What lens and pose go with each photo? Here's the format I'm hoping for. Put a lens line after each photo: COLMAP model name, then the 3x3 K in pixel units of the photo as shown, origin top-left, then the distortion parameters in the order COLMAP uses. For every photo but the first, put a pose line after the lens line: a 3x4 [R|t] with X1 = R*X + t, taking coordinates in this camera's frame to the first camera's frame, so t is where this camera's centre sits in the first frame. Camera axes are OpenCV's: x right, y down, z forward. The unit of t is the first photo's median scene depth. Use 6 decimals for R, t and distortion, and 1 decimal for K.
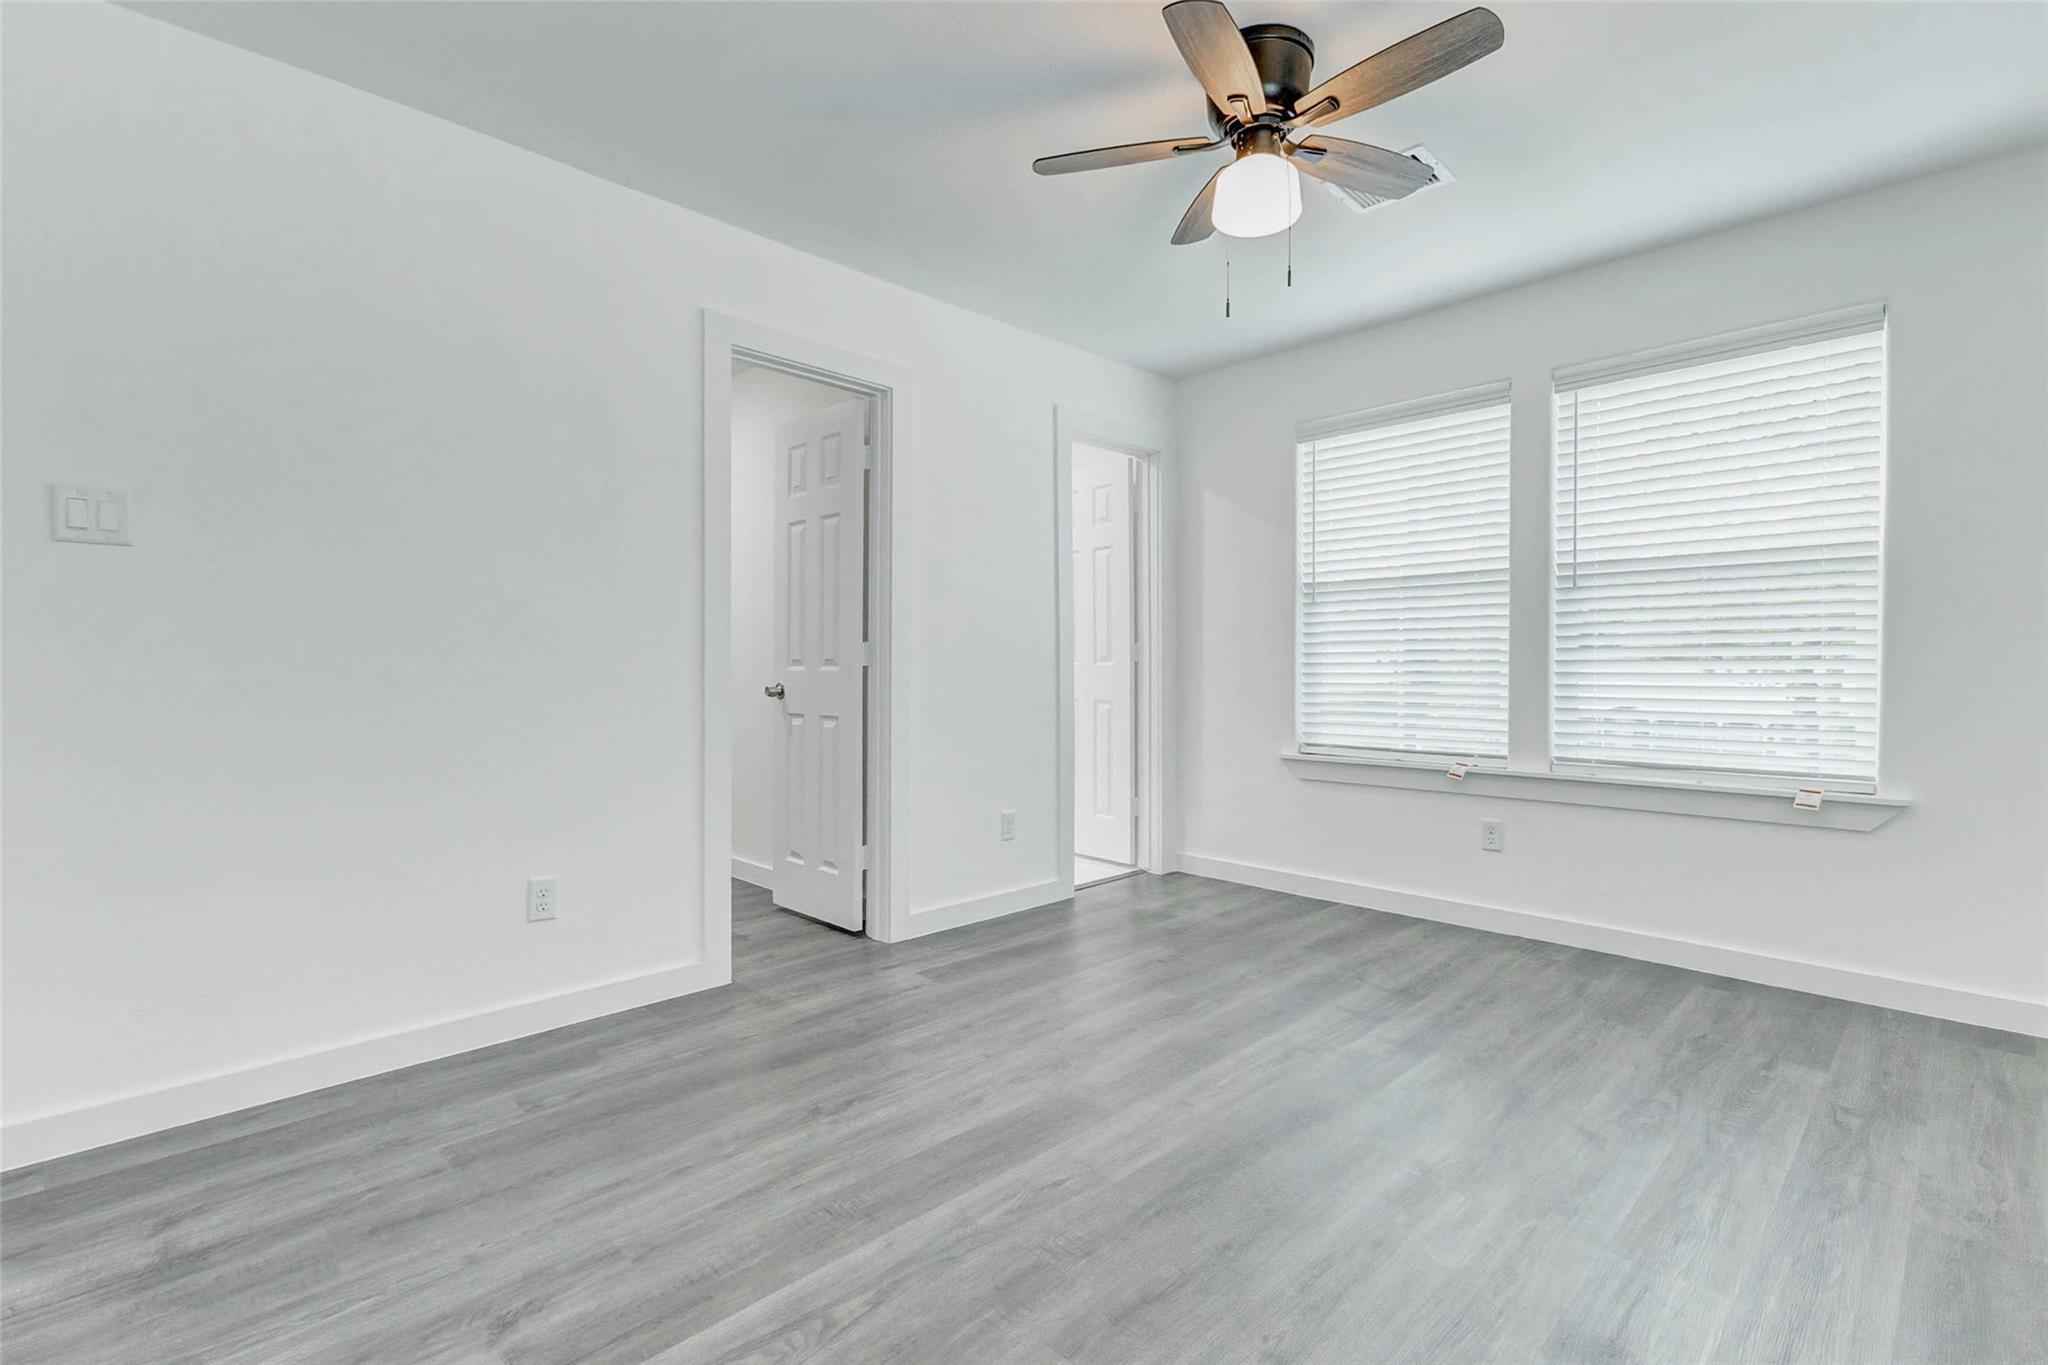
lens RADIAL K [[902.8, 0, 1036.1], [0, 902.8, 670.8], [0, 0, 1]] dist [0.006412, -0.000521]
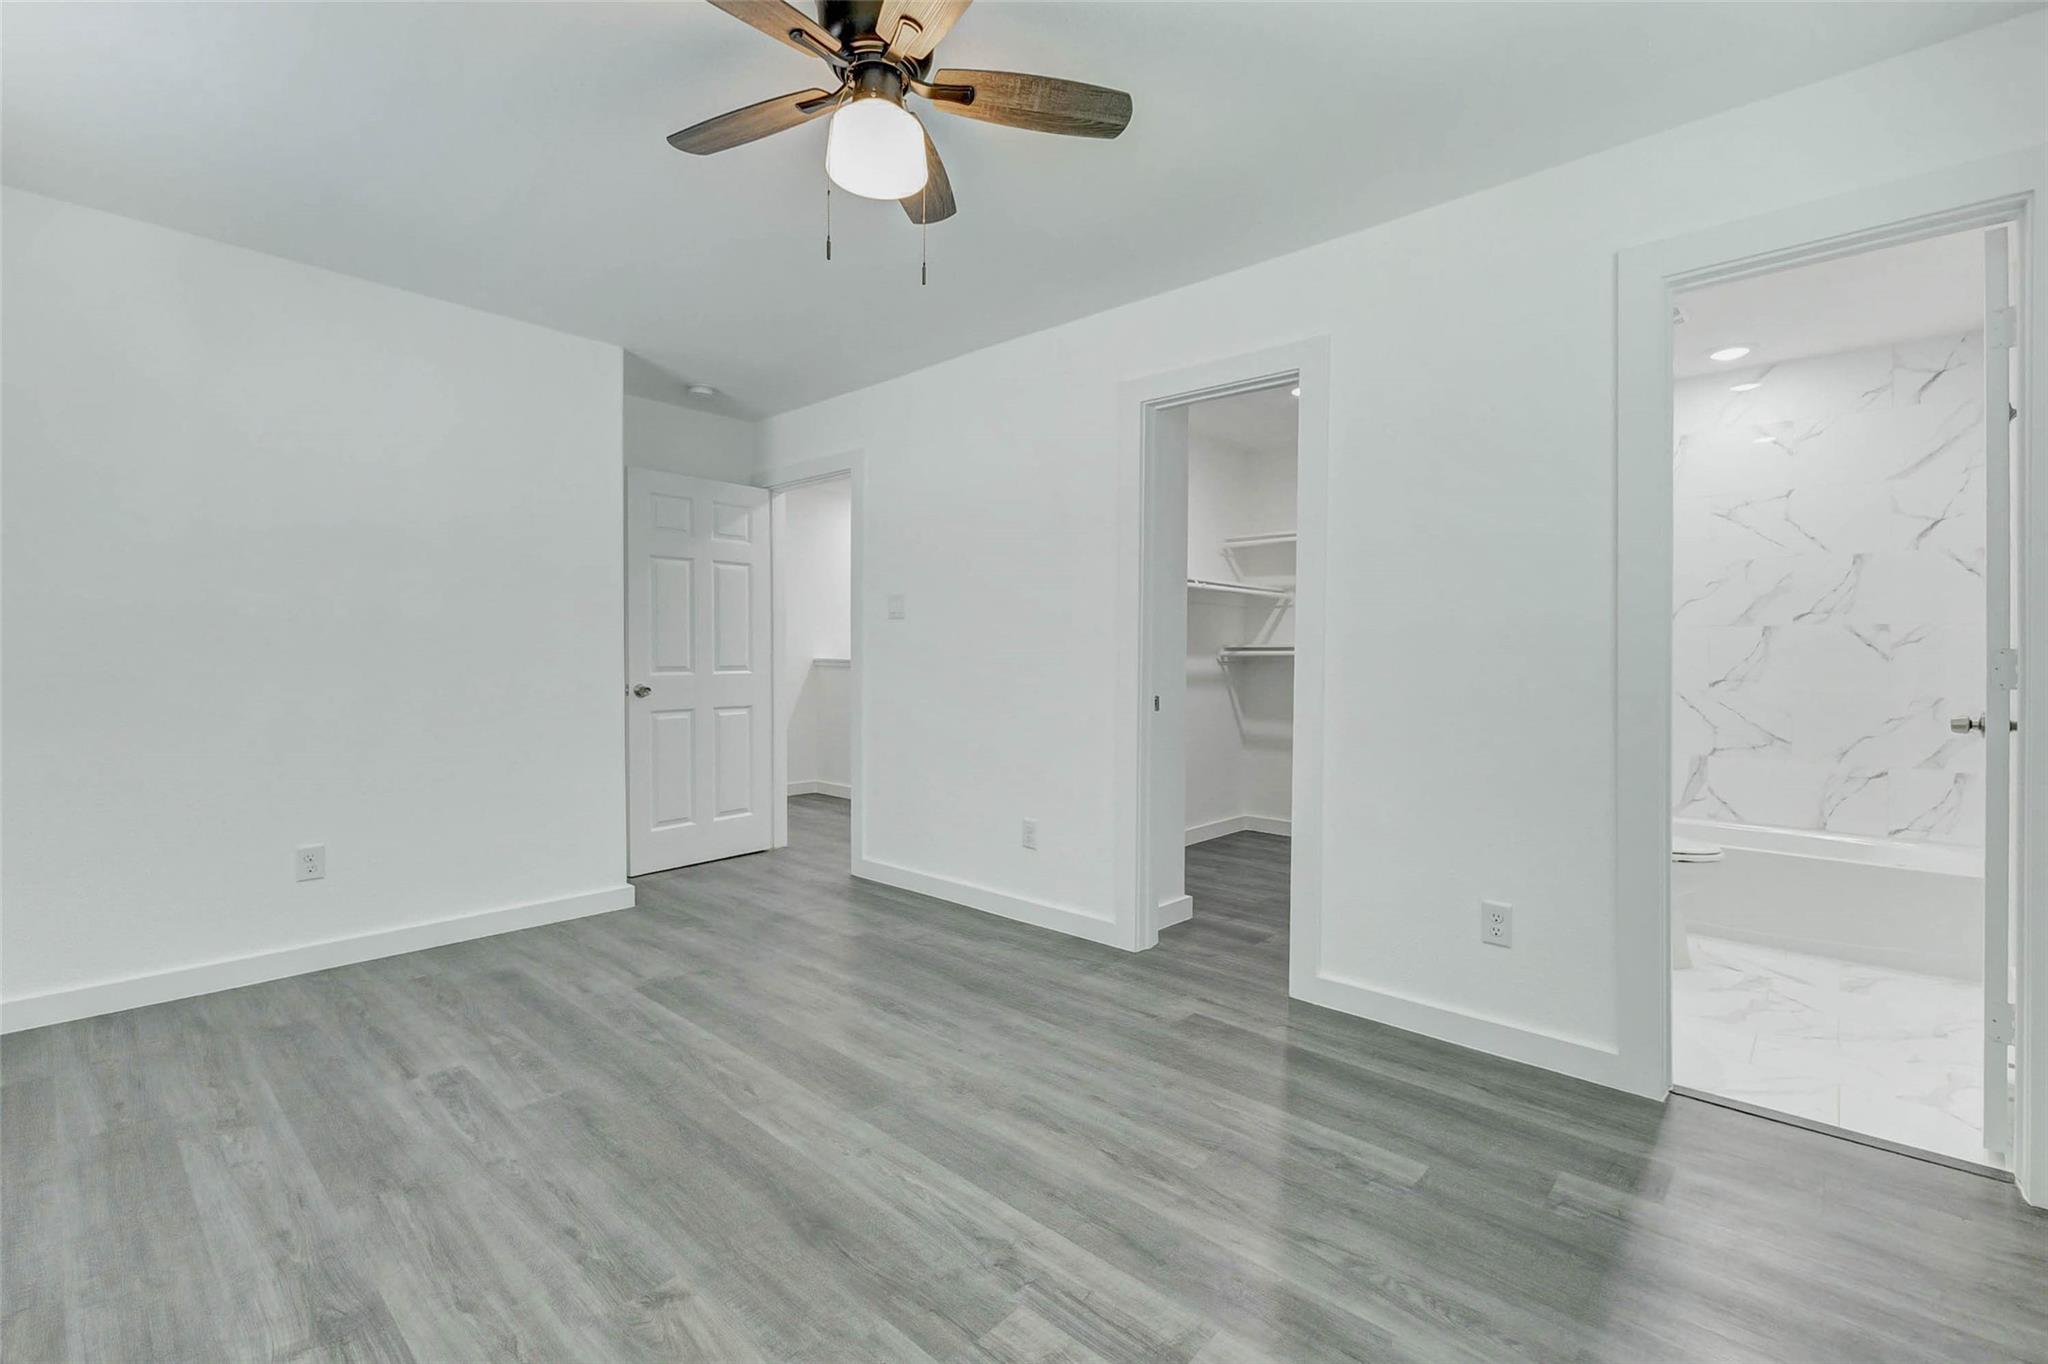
lens RADIAL K [[902.8, 0, 1036.1], [0, 902.8, 670.3], [0, 0, 1]] dist [0.006412, -0.000521]
pose [[0.069366, 0.015186, -0.997476, 0.931176], [-0.014548, 0.999793, 0.014210, -0.031361], [0.997485, 0.013526, 0.069573, 0.930500]]
